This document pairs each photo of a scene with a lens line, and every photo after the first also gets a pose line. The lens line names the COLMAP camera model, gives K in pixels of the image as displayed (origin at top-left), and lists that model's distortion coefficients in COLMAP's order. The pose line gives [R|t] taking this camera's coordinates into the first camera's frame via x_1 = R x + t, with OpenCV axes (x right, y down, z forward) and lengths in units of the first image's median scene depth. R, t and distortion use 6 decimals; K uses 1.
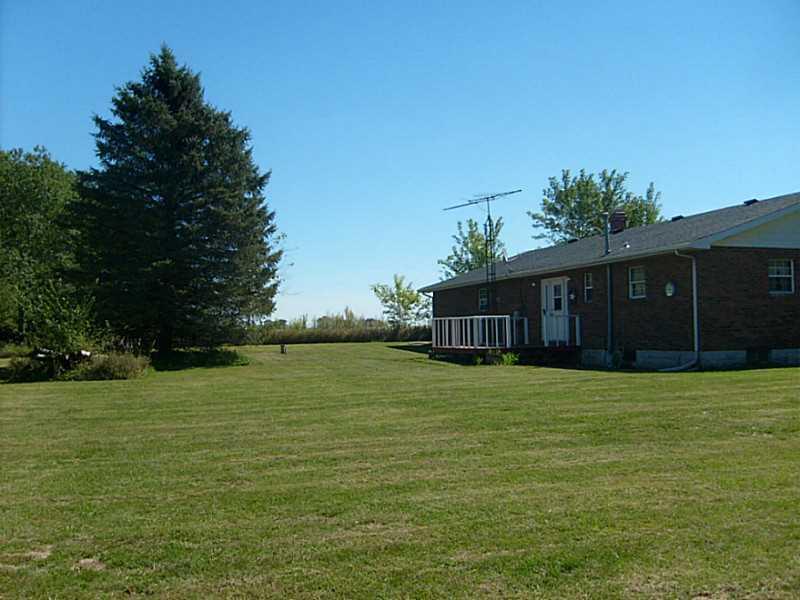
lens RADIAL K [[936.0, 0, 400.0], [0, 936.0, 300.0], [0, 0, 1]] dist [-0.014516, -0.010029]
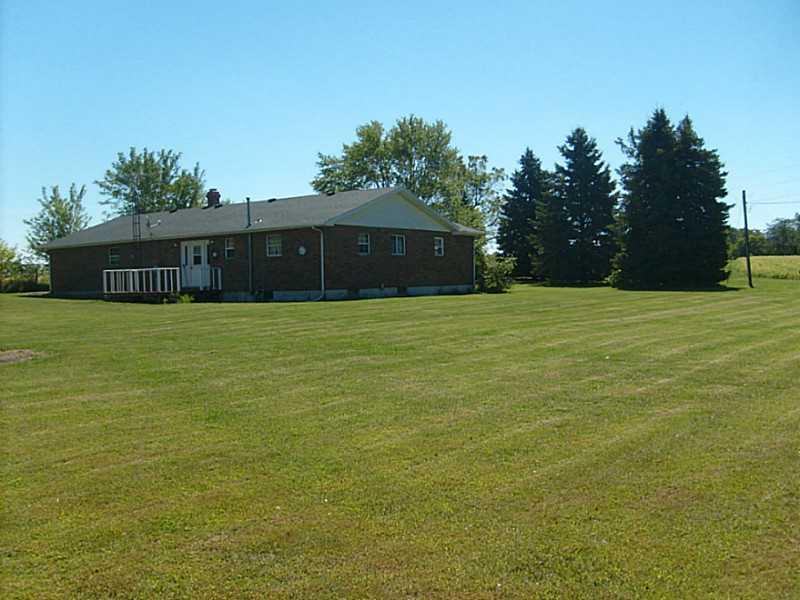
lens RADIAL K [[936.0, 0, 400.0], [0, 936.0, 300.0], [0, 0, 1]] dist [-0.014516, -0.010029]
pose [[0.826242, -0.015954, 0.563090, -0.344455], [-0.008756, 0.999114, 0.041155, 0.003739], [-0.563248, -0.038934, 0.825370, -0.282781]]
